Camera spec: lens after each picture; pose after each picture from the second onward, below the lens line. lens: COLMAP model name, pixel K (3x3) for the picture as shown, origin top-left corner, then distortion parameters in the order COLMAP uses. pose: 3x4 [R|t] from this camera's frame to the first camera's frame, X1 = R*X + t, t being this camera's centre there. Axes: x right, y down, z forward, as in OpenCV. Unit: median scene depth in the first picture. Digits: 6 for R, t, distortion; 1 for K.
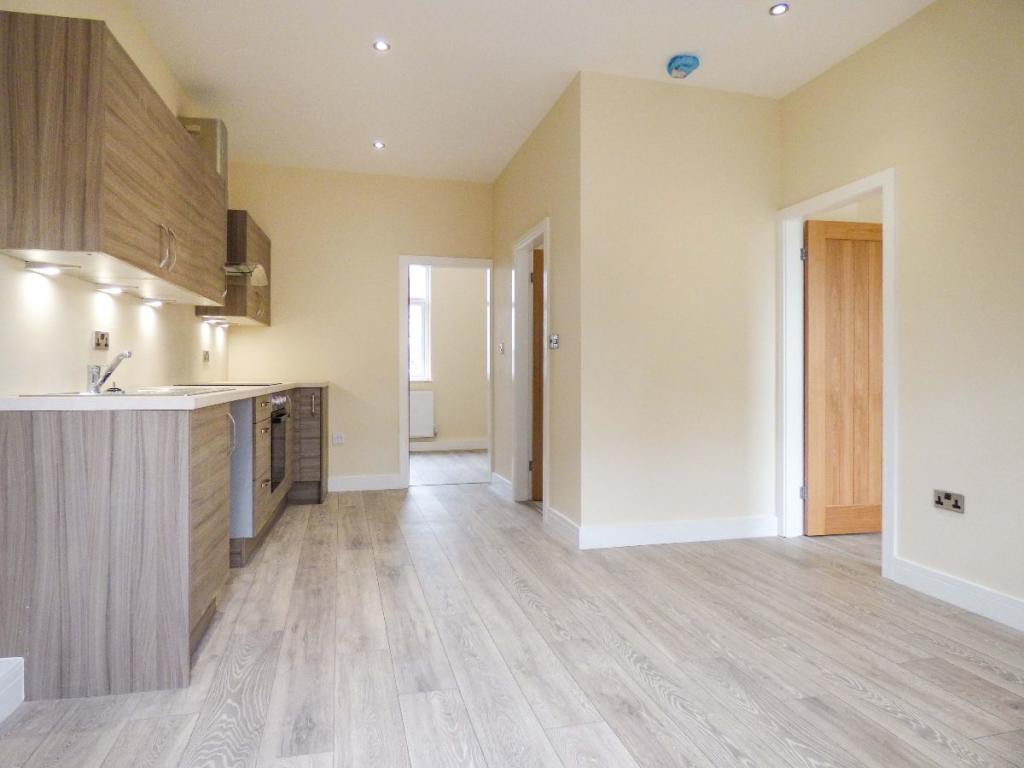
lens RADIAL K [[591.3, 0, 512.0], [0, 591.3, 384.0], [0, 0, 1]] dist [-0.005620, -0.002244]
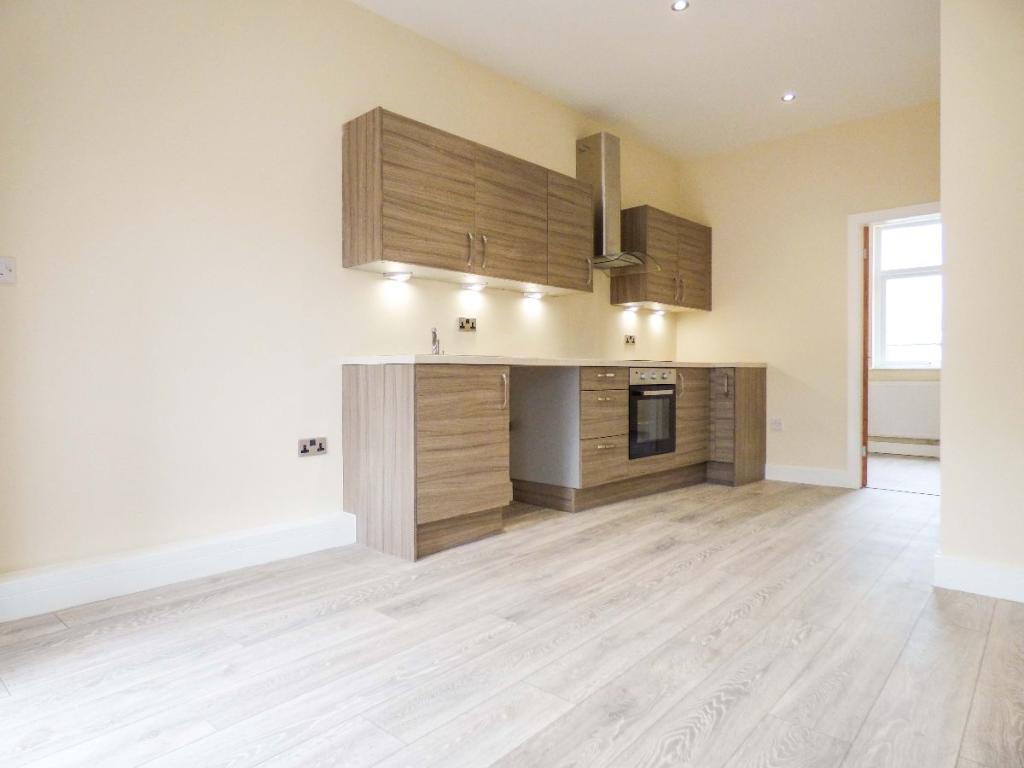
lens RADIAL K [[591.3, 0, 512.0], [0, 591.3, 384.0], [0, 0, 1]] dist [-0.005620, -0.002244]
pose [[0.594911, 0.014100, -0.803668, 0.624333], [-0.008735, 0.999900, 0.011077, 0.065452], [0.803744, 0.000430, 0.594975, 0.310498]]
